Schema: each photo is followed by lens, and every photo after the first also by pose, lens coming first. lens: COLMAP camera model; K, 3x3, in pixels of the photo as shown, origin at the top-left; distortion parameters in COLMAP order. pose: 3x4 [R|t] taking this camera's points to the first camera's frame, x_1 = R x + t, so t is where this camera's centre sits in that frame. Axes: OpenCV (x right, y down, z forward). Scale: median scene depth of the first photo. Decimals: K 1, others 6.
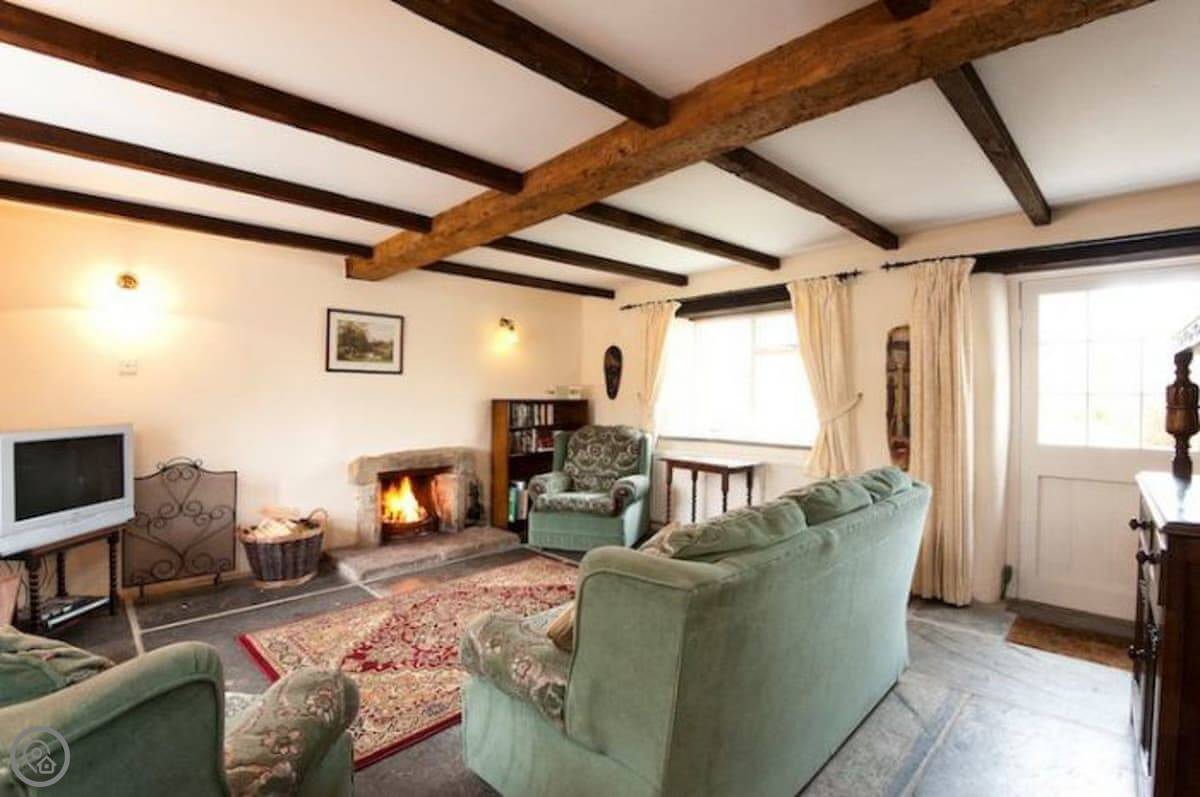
lens RADIAL K [[552.0, 0, 607.0], [0, 552.0, 400.4], [0, 0, 1]] dist [-0.025145, -0.004690]
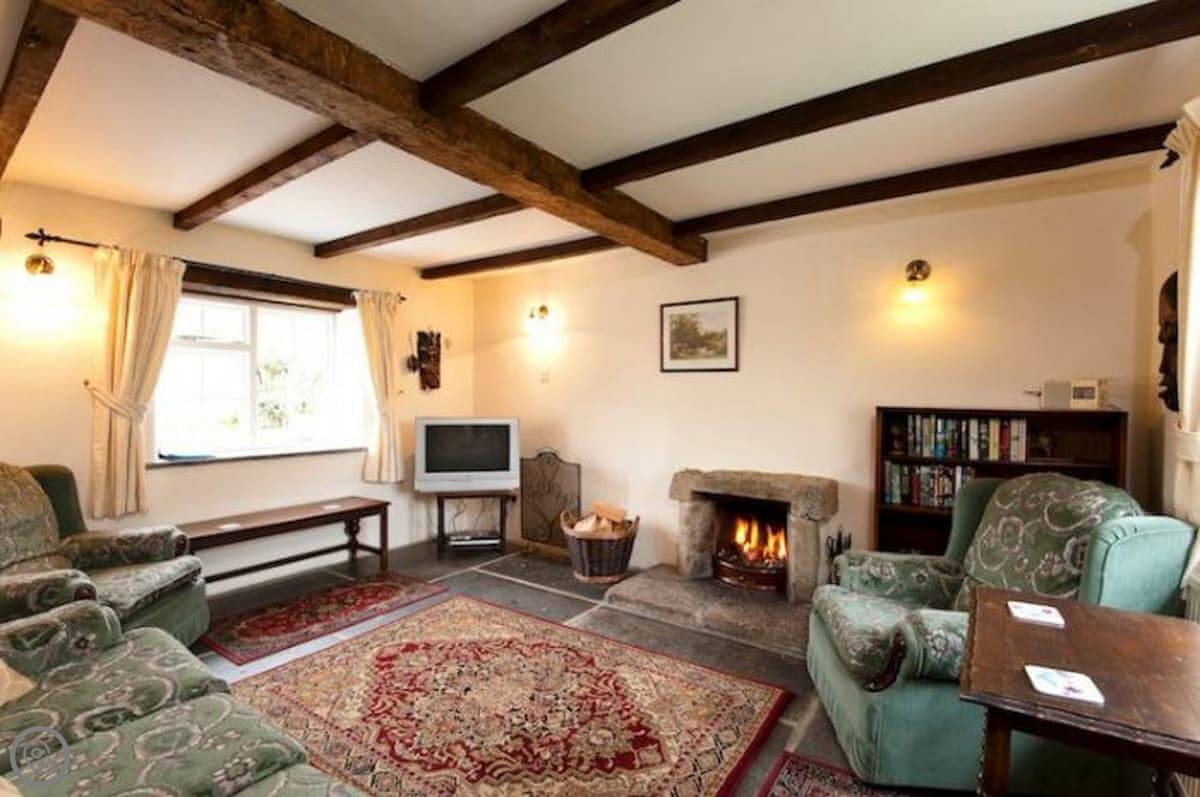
lens RADIAL K [[552.0, 0, 603.7], [0, 552.0, 399.6], [0, 0, 1]] dist [-0.025145, -0.004690]
pose [[0.175135, 0.003711, -0.984537, 0.403188], [-0.018323, 0.999832, 0.000509, -0.005221], [0.984374, 0.017951, 0.175174, 0.756301]]
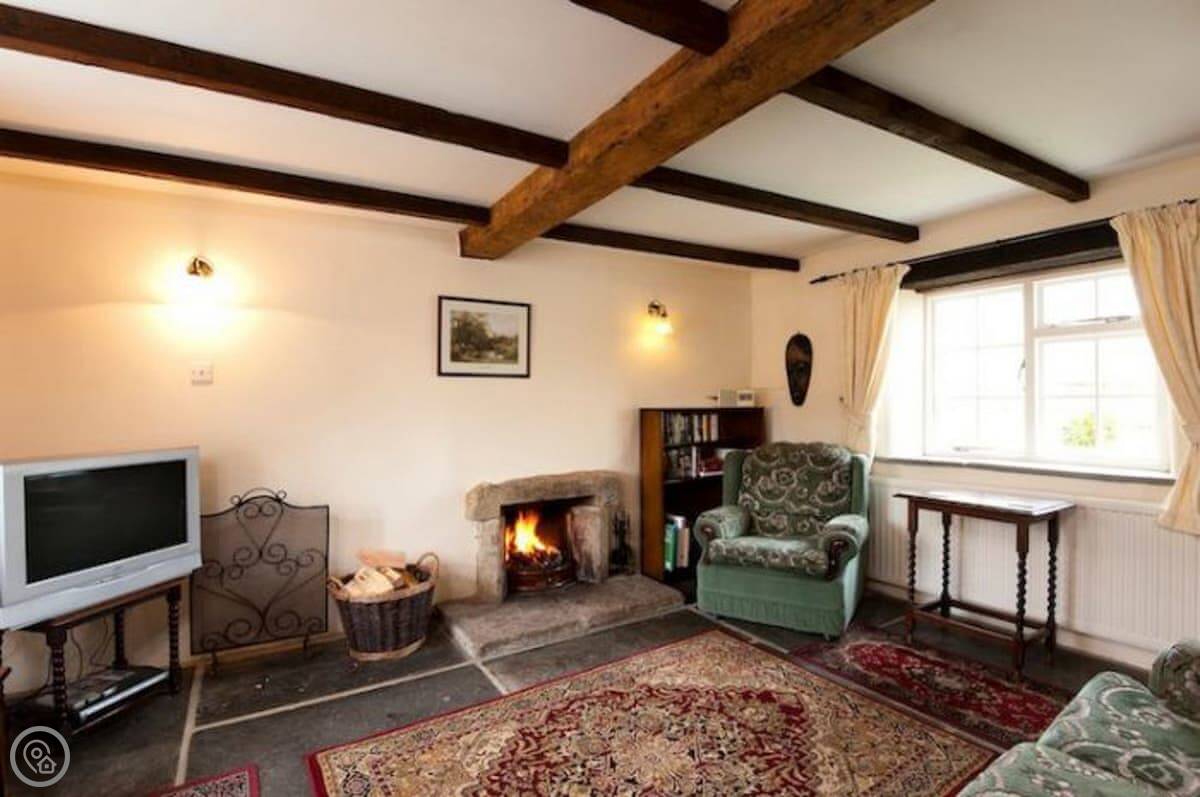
lens RADIAL K [[570.9, 0, 603.1], [0, 570.9, 400.8], [0, 0, 1]] dist [-0.016610, -0.005957]
pose [[0.974035, -0.015212, -0.225884, -0.098853], [0.012412, 0.999828, -0.013808, -0.002874], [0.226055, 0.010645, 0.974056, 0.262881]]
